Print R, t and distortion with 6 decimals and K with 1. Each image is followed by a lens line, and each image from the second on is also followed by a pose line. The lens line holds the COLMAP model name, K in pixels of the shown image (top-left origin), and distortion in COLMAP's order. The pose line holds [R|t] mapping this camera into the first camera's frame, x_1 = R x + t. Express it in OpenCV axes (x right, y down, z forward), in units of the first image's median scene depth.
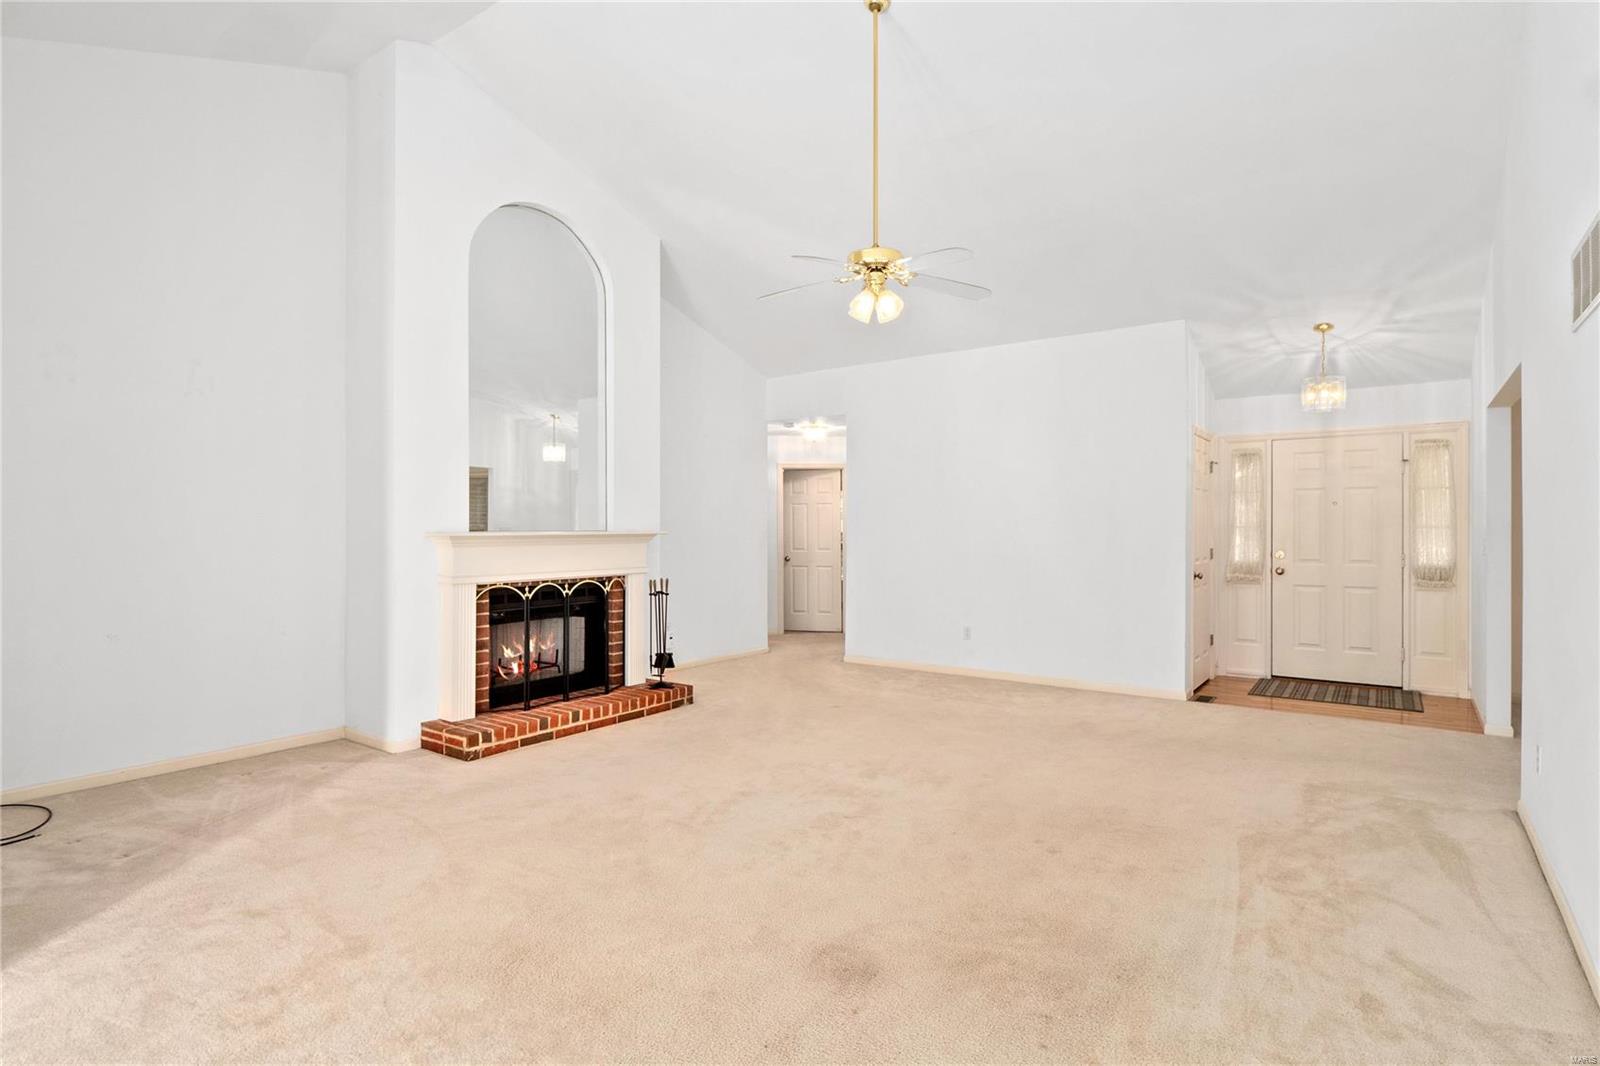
lens RADIAL K [[802.0, 0, 789.5], [0, 802.0, 534.2], [0, 0, 1]] dist [0.001546, -0.000880]
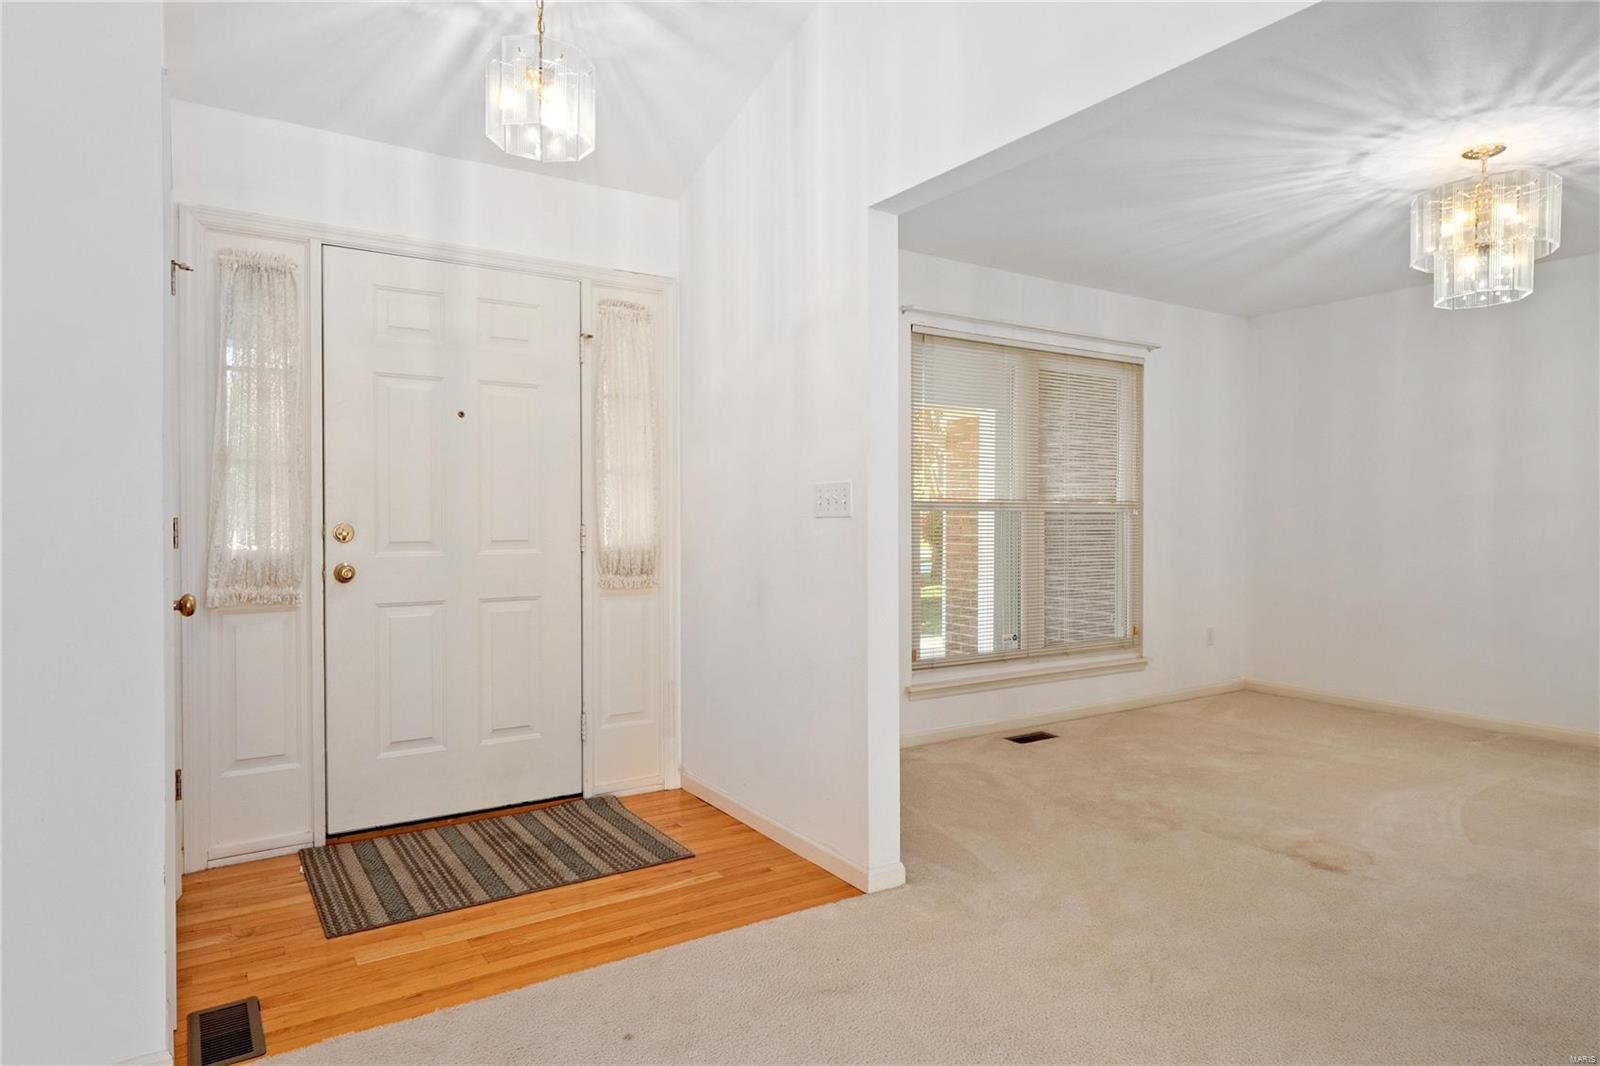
lens RADIAL K [[955.9, 0, 829.4], [0, 955.9, 532.8], [0, 0, 1]] dist [-0.000524, -0.000057]
pose [[0.323924, -0.017715, 0.945917, 0.246333], [0.001614, 0.999834, 0.018171, 0.018136], [-0.946082, -0.004359, 0.323898, 0.642875]]
